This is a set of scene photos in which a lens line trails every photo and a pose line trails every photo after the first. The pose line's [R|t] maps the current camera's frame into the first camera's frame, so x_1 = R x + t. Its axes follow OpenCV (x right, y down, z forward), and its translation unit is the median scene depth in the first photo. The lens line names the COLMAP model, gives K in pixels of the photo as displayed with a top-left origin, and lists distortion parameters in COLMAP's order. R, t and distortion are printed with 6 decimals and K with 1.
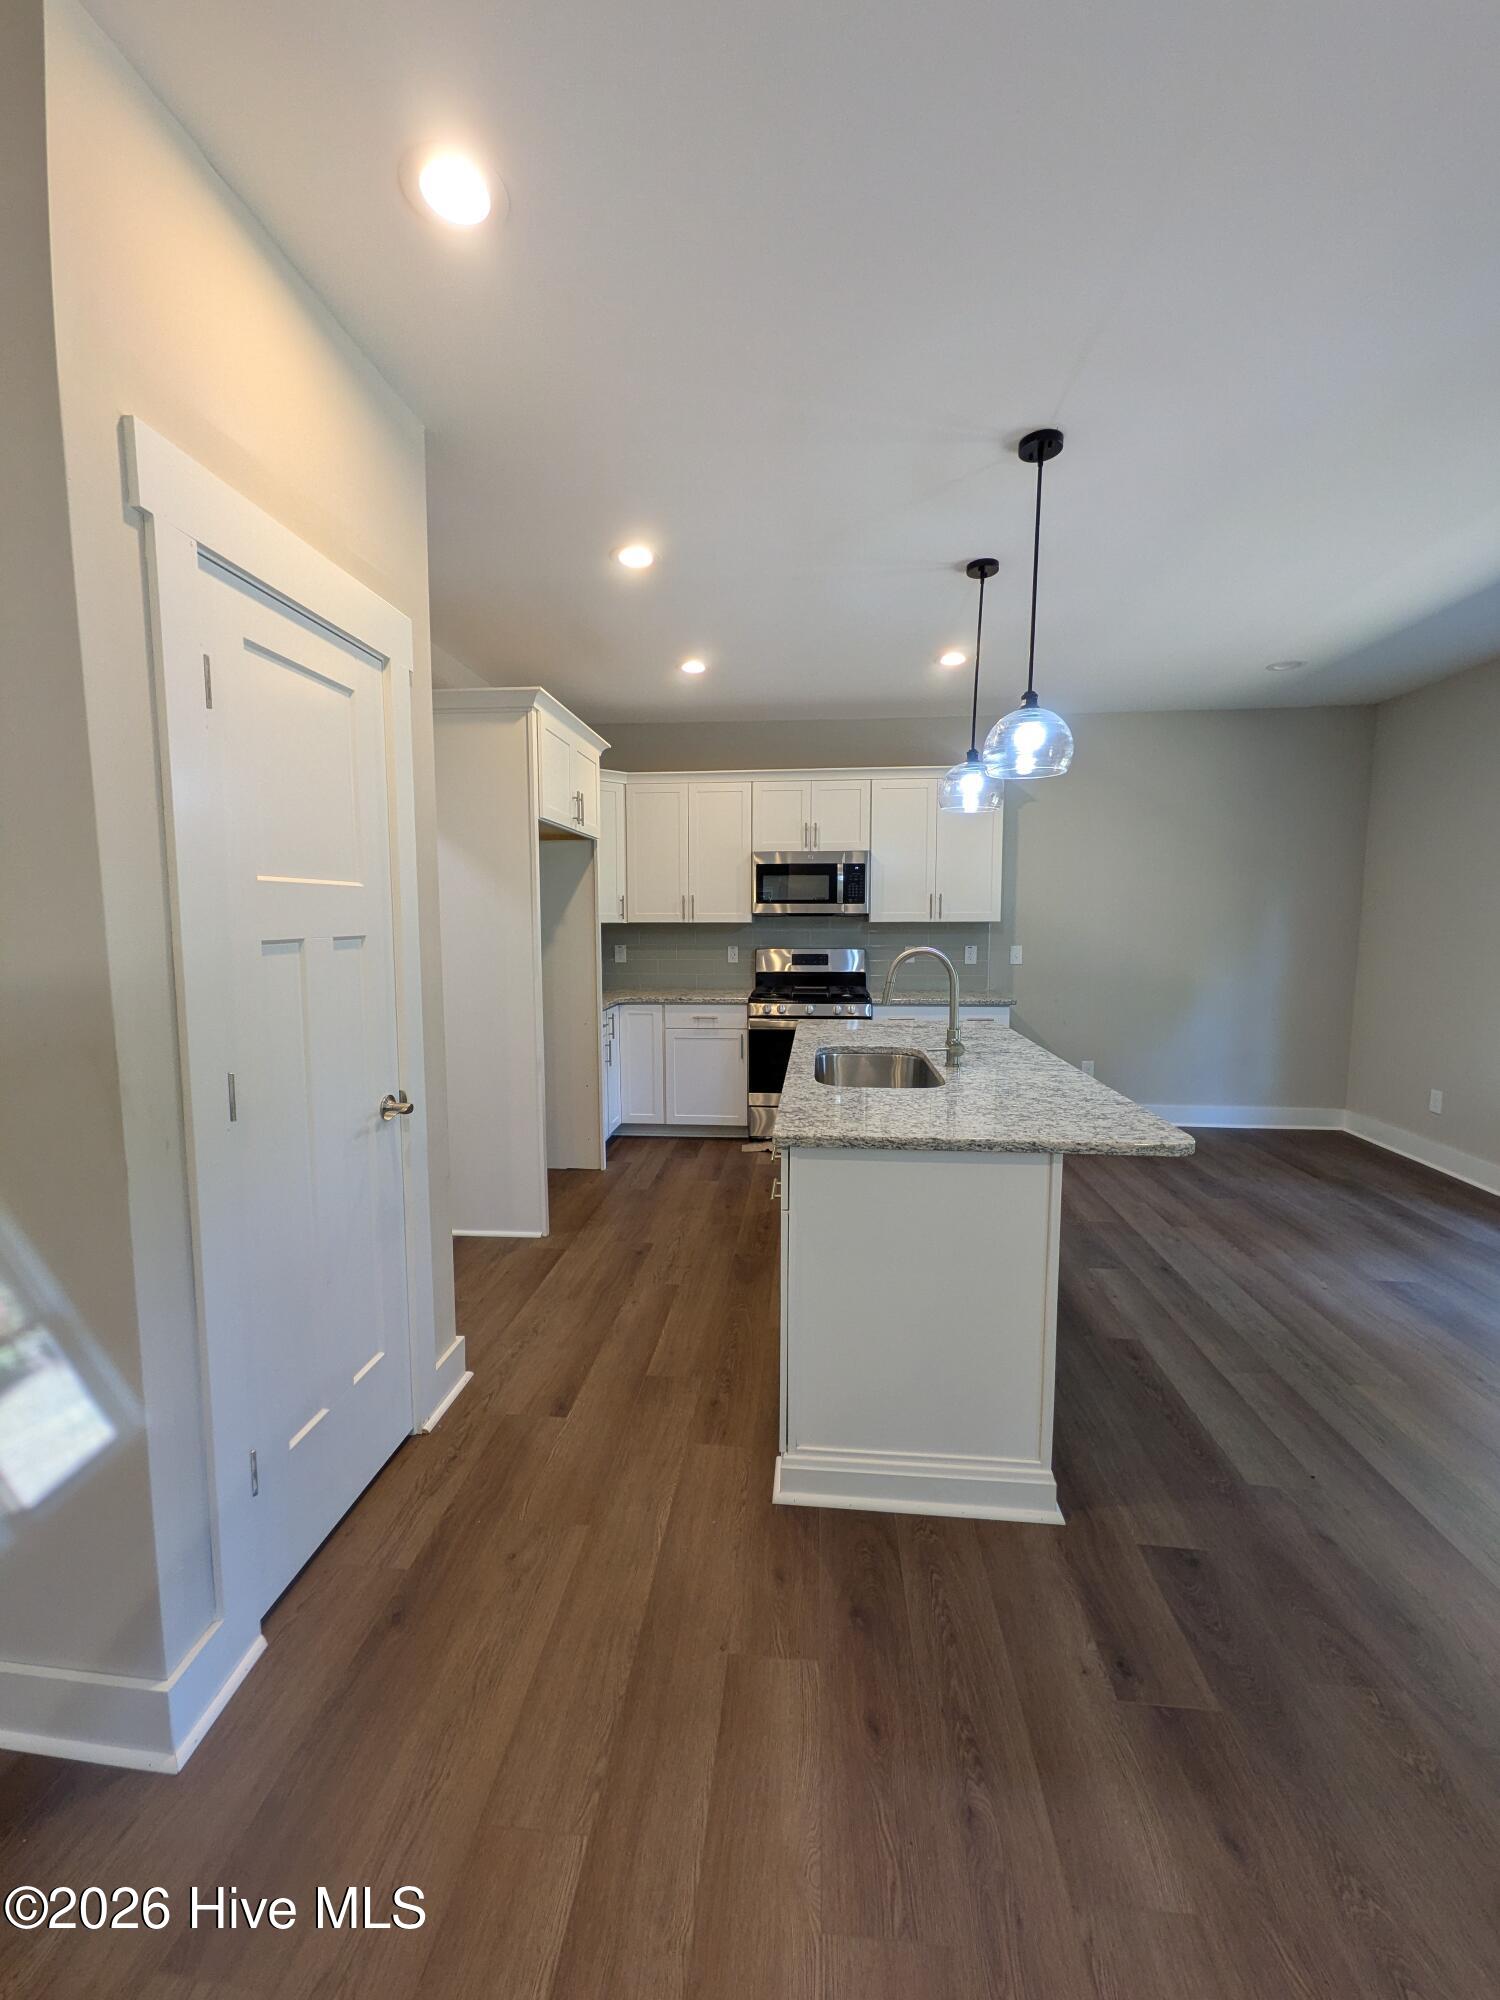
lens RADIAL K [[787.2, 0, 748.3], [0, 787.2, 994.6], [0, 0, 1]] dist [0.004564, 0.000004]
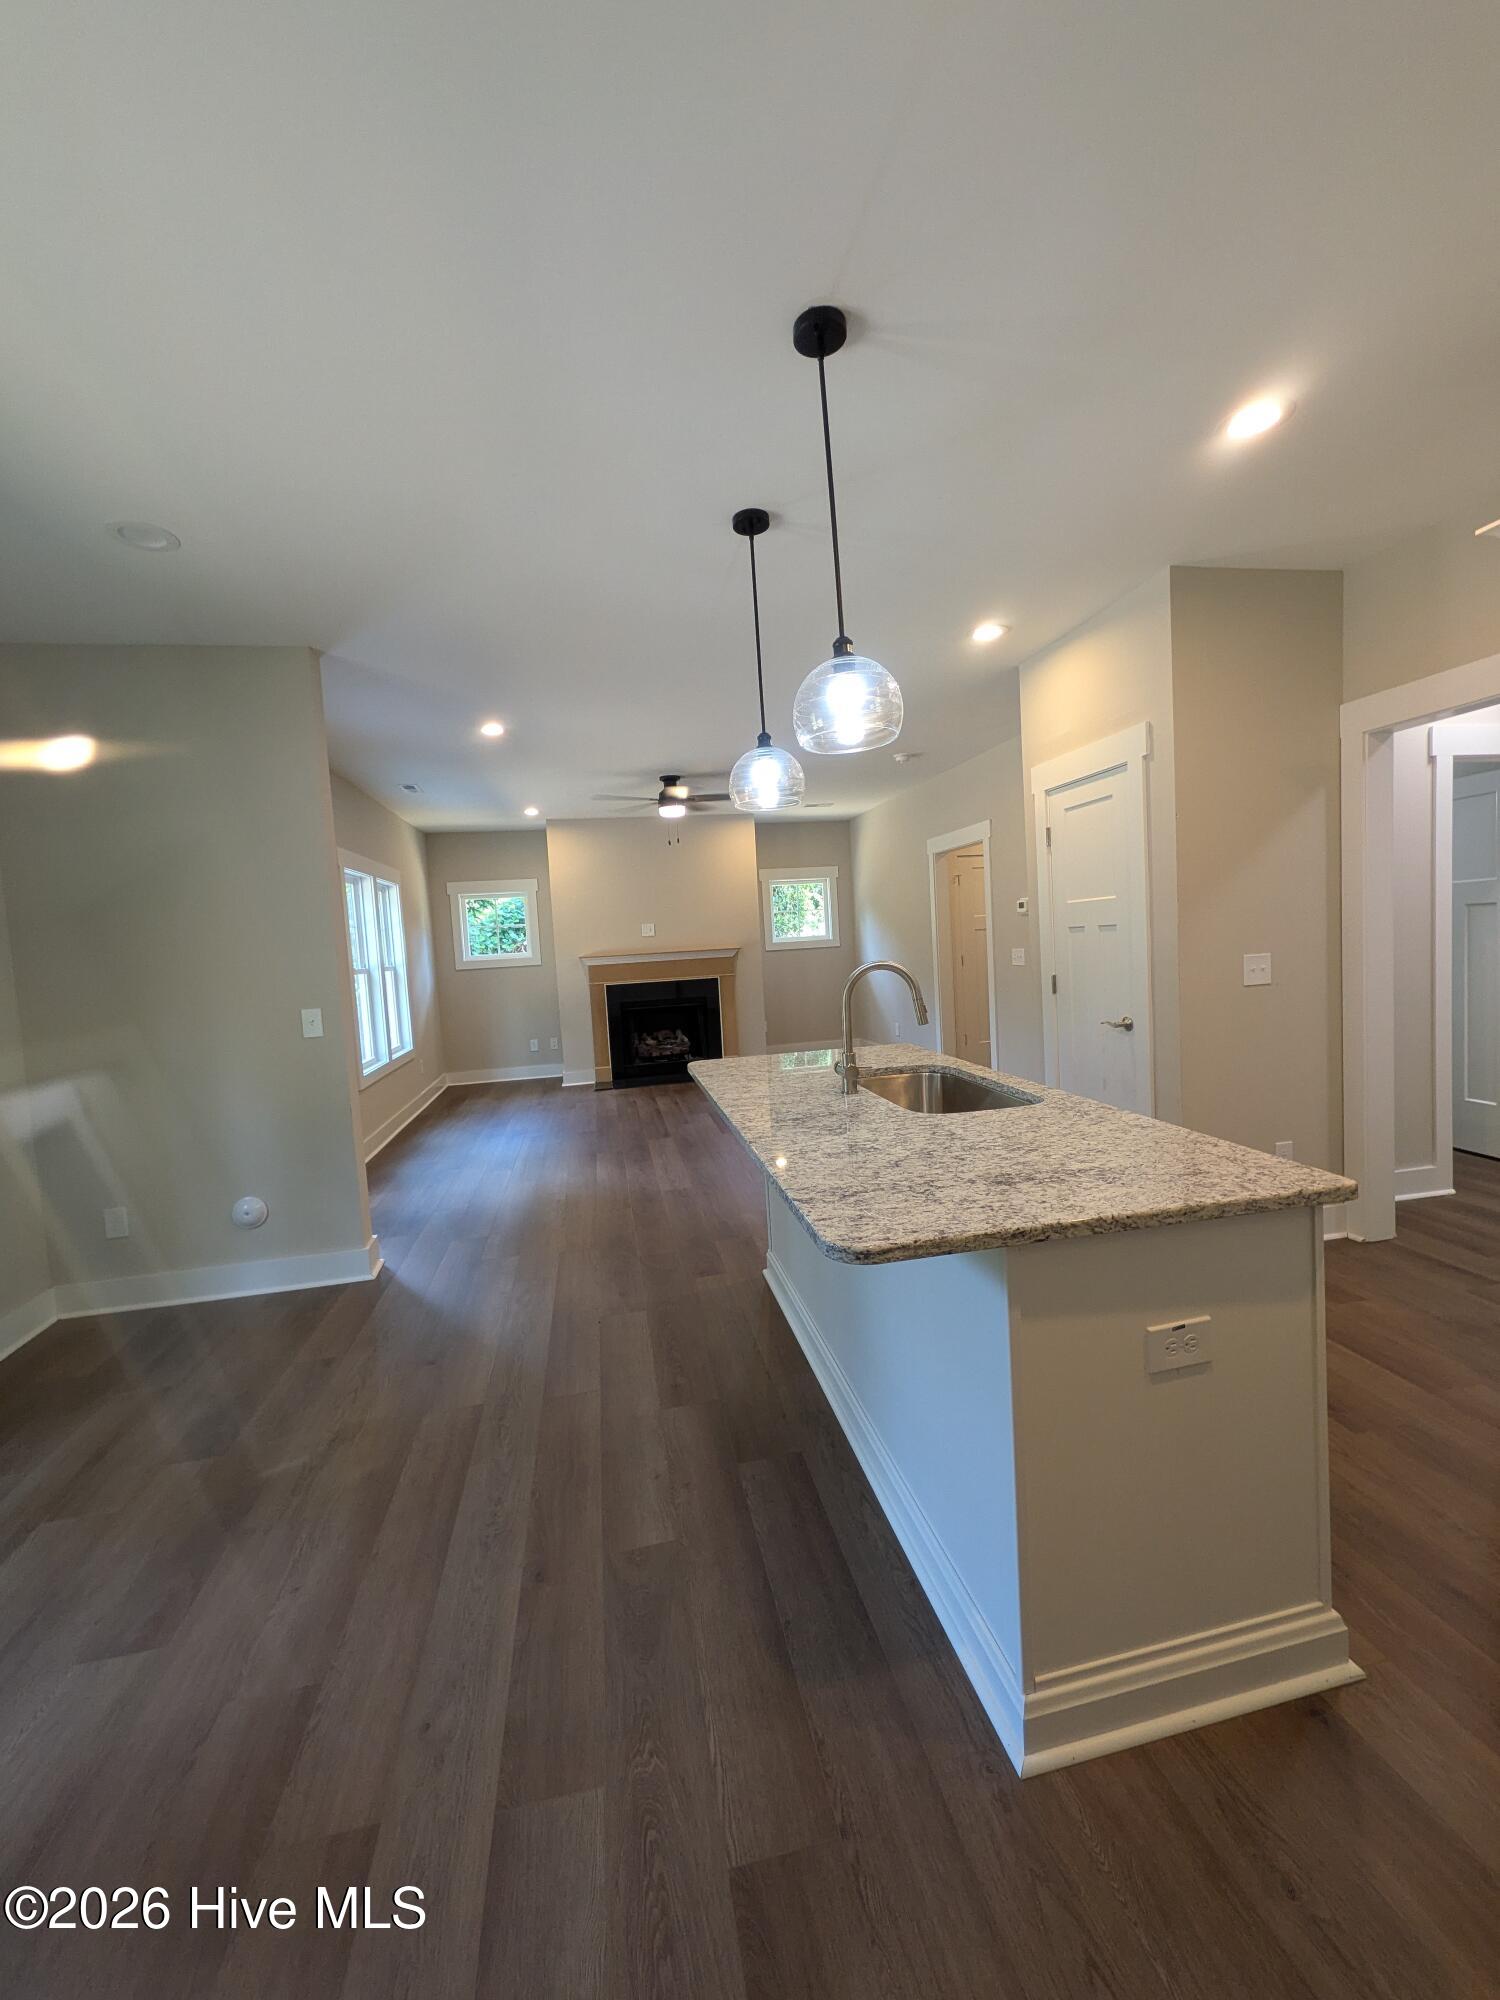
lens RADIAL K [[787.2, 0, 748.3], [0, 787.2, 994.6], [0, 0, 1]] dist [0.004564, 0.000004]
pose [[-0.958899, 0.074506, -0.273791, 0.372580], [0.029965, 0.986105, 0.163401, -0.104486], [0.282161, 0.148481, -0.947807, 1.103507]]
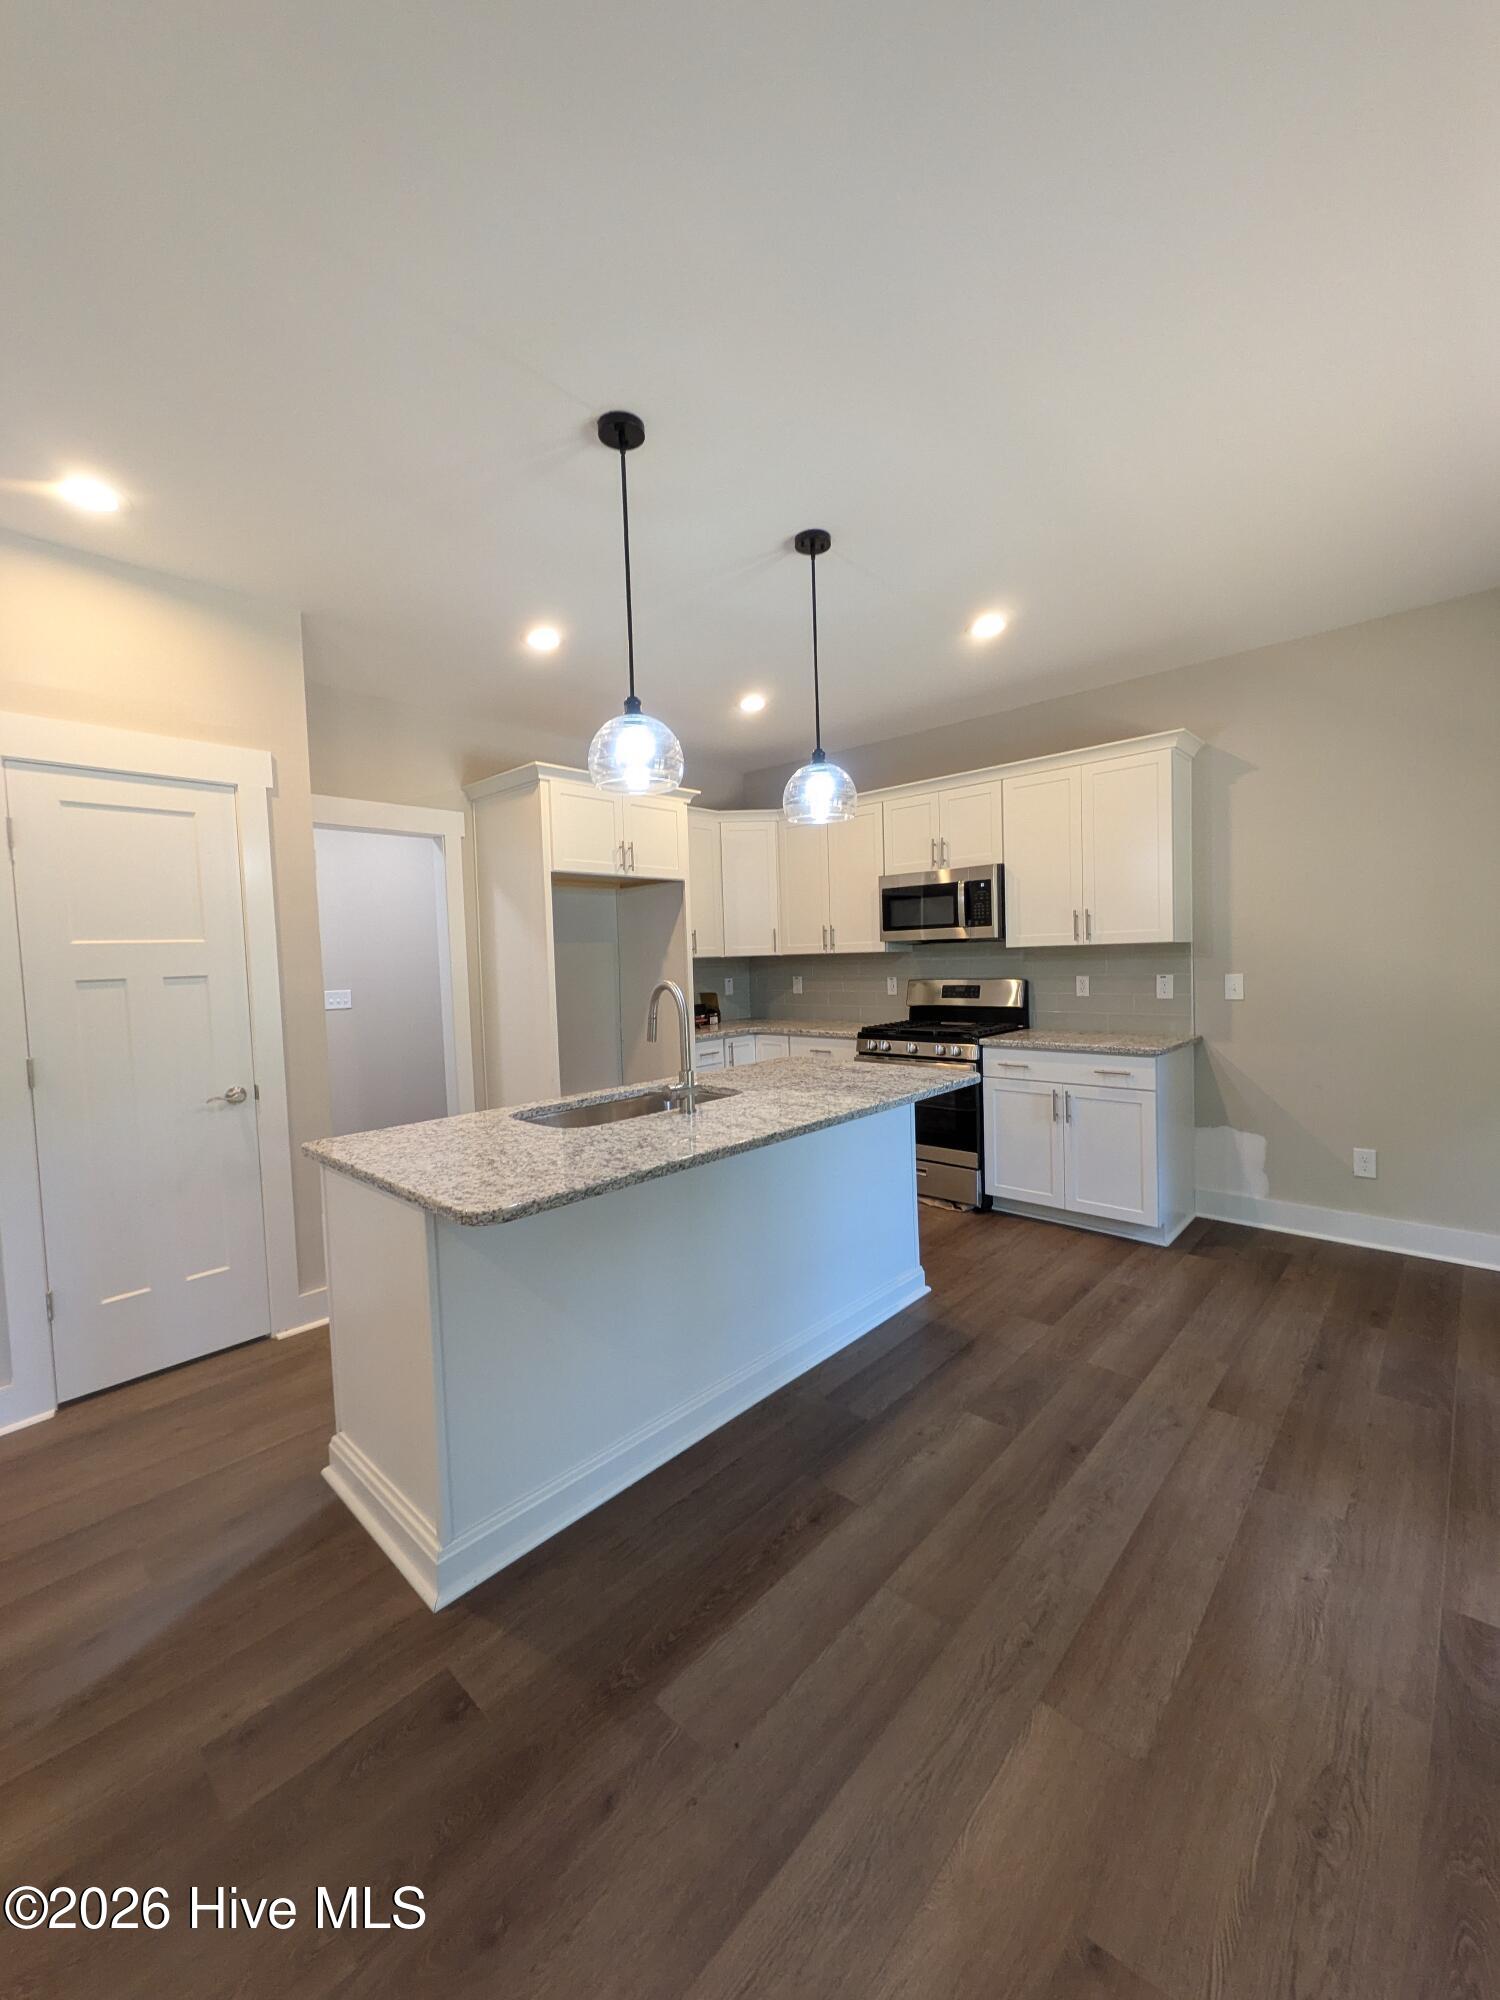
lens RADIAL K [[785.8, 0, 744.8], [0, 785.8, 994.6], [0, 0, 1]] dist [0.004254, 0.000137]
pose [[0.787737, 0.006801, -0.615974, 0.527813], [-0.029986, 0.999177, -0.027315, -0.012734], [0.615281, 0.039988, 0.787293, 0.201318]]
